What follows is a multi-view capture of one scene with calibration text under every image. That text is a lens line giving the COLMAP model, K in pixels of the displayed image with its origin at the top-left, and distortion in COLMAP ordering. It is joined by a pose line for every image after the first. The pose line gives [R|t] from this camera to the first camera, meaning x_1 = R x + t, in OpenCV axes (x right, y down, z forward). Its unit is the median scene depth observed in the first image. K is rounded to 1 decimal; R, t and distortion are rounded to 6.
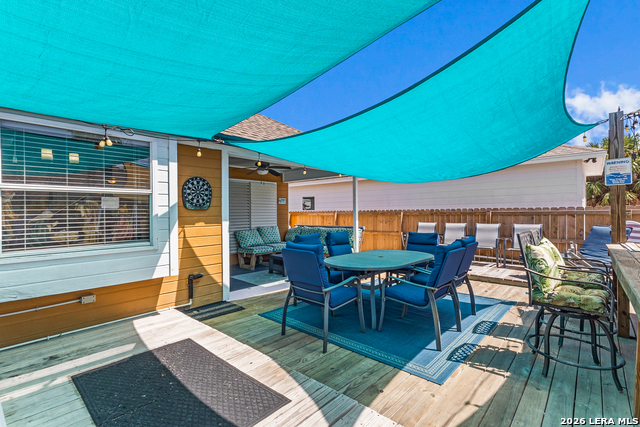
lens RADIAL K [[301.4, 0, 323.1], [0, 301.4, 215.5], [0, 0, 1]] dist [0.001583, 0.000173]
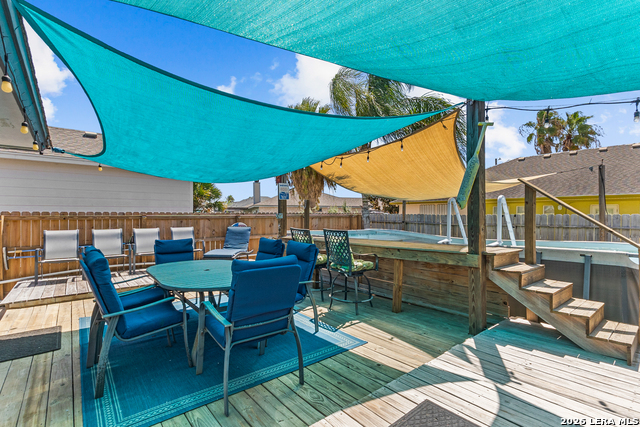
lens RADIAL K [[301.4, 0, 322.6], [0, 301.4, 214.8], [0, 0, 1]] dist [0.001583, 0.000173]
pose [[0.143369, 0.012122, 0.989595, -0.287106], [0.006312, 0.999893, -0.013163, 0.000254], [-0.989649, 0.008134, 0.143277, 0.288401]]
